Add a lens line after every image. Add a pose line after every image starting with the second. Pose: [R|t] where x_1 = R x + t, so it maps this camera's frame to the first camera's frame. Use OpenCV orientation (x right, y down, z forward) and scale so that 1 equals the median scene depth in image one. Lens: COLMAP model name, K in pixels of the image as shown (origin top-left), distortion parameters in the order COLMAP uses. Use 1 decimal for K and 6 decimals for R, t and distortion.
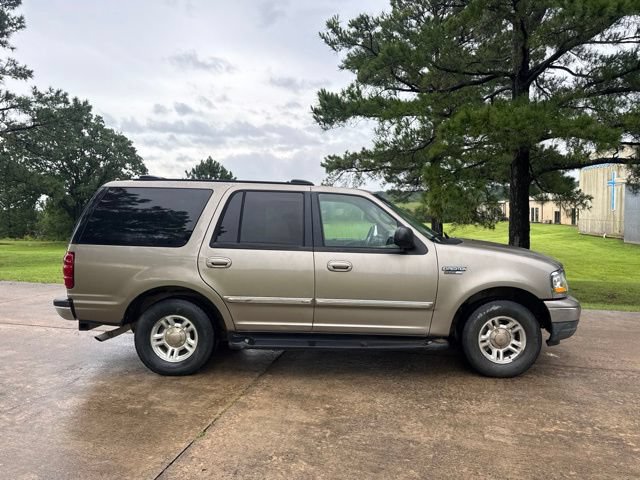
lens RADIAL K [[449.6, 0, 321.5], [0, 449.6, 239.0], [0, 0, 1]] dist [0.048832, -0.062601]
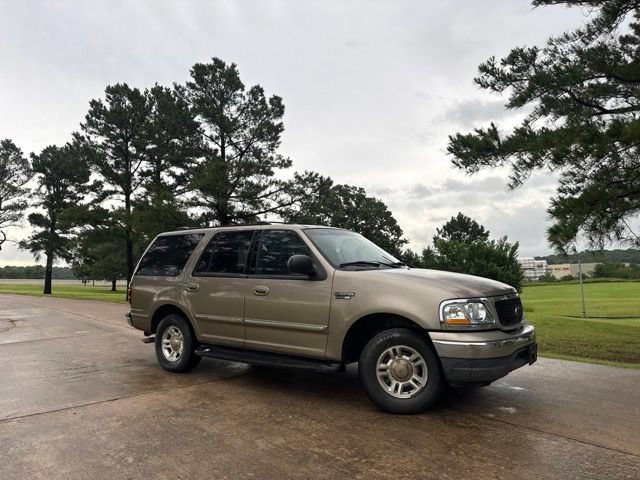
lens RADIAL K [[449.6, 0, 318.4], [0, 449.6, 236.5], [0, 0, 1]] dist [0.048832, -0.062601]
pose [[0.810542, -0.062295, -0.582358, 0.836482], [-0.016746, 0.991456, -0.129364, 0.067746], [0.585441, 0.114607, 0.802574, 0.122960]]
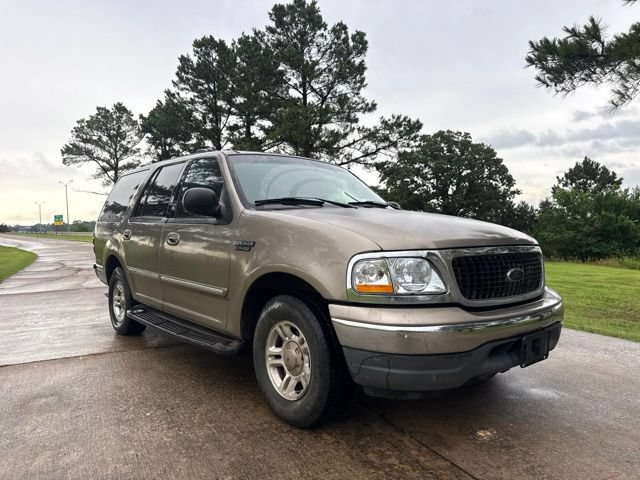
lens RADIAL K [[449.6, 0, 322.0], [0, 449.6, 244.2], [0, 0, 1]] dist [0.048832, -0.062601]
pose [[0.650221, 0.011819, -0.759653, 0.886022], [-0.028582, 0.999552, -0.008913, 0.067972], [0.759207, 0.027508, 0.650268, 0.626488]]
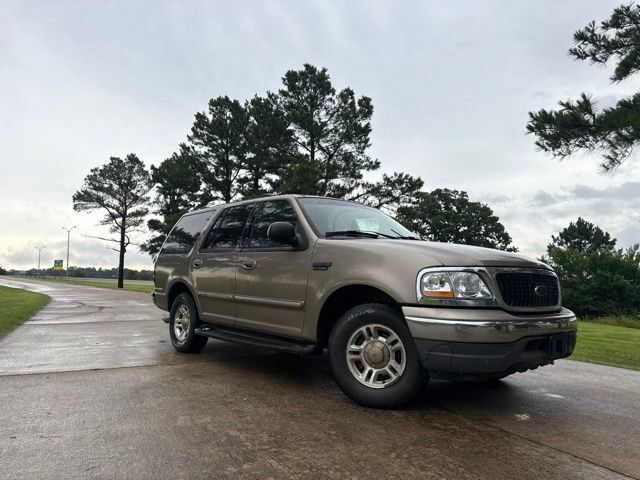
lens RADIAL K [[449.6, 0, 317.9], [0, 449.6, 241.0], [0, 0, 1]] dist [0.048832, -0.062601]
pose [[0.652544, -0.063843, -0.755057, 0.939989], [-0.057285, 0.989437, -0.133168, 0.135438], [0.755583, 0.130152, 0.641993, 0.414533]]
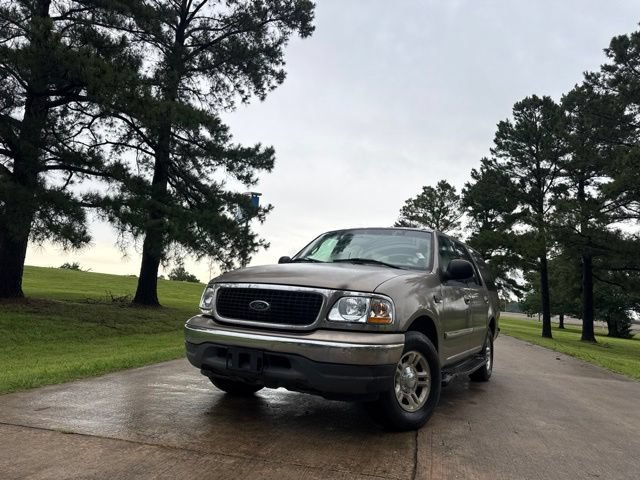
lens RADIAL K [[449.6, 0, 314.4], [0, 449.6, 240.0], [0, 0, 1]] dist [0.048832, -0.062601]
pose [[-0.006868, -0.134980, -0.990825, 0.518576], [-0.115308, 0.984345, -0.133298, 0.080281], [0.993306, 0.113335, -0.022324, 1.088898]]
